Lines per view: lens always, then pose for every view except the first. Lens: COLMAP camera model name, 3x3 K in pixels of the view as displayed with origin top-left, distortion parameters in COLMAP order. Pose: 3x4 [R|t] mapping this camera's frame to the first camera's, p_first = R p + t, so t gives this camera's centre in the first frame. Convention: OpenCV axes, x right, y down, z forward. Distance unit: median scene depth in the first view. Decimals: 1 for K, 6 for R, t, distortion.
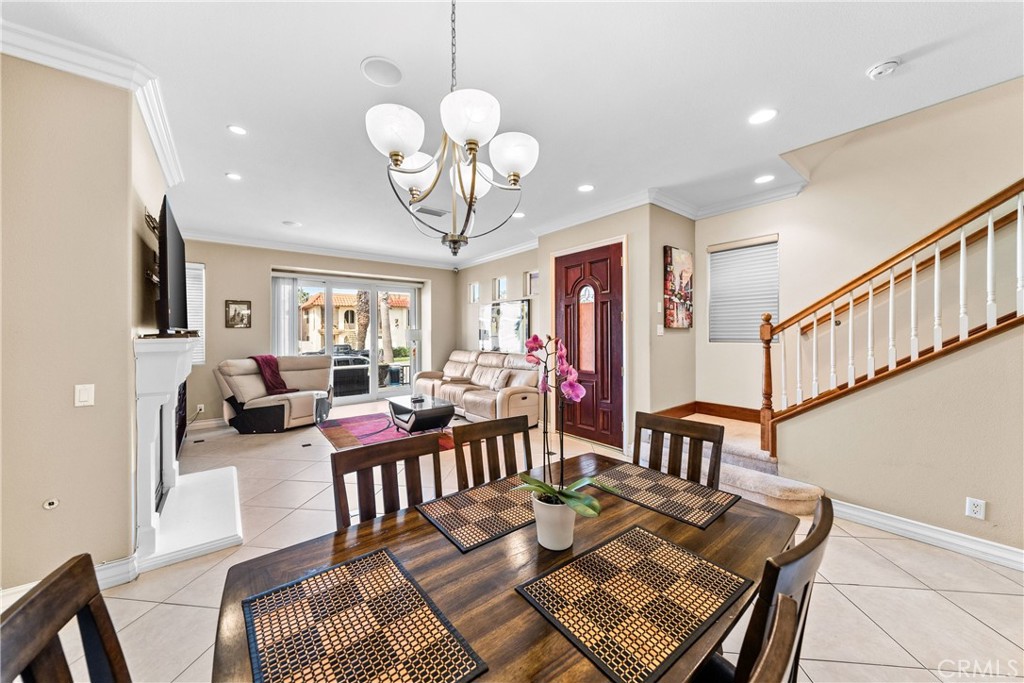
lens RADIAL K [[351.9, 0, 502.5], [0, 351.9, 341.8], [0, 0, 1]] dist [-0.005135, 0.000158]
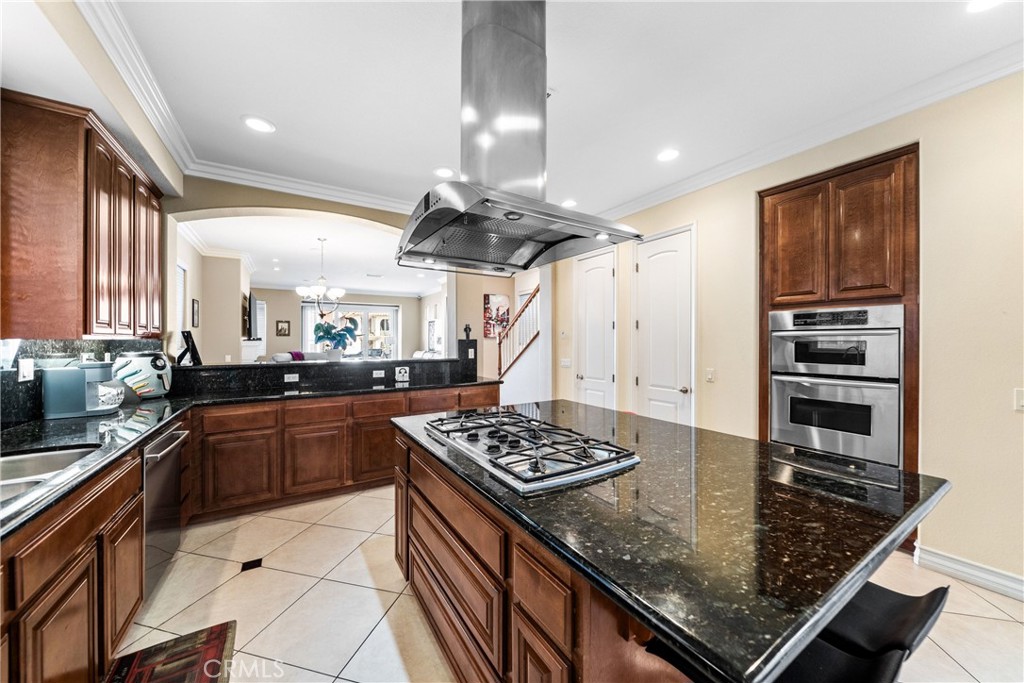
lens RADIAL K [[351.9, 0, 502.5], [0, 351.9, 341.8], [0, 0, 1]] dist [-0.005135, 0.000158]
pose [[0.992984, 0.004767, -0.118157, 0.759845], [-0.006944, 0.999814, -0.018017, 0.018507], [0.118049, 0.018711, 0.992832, -0.857344]]
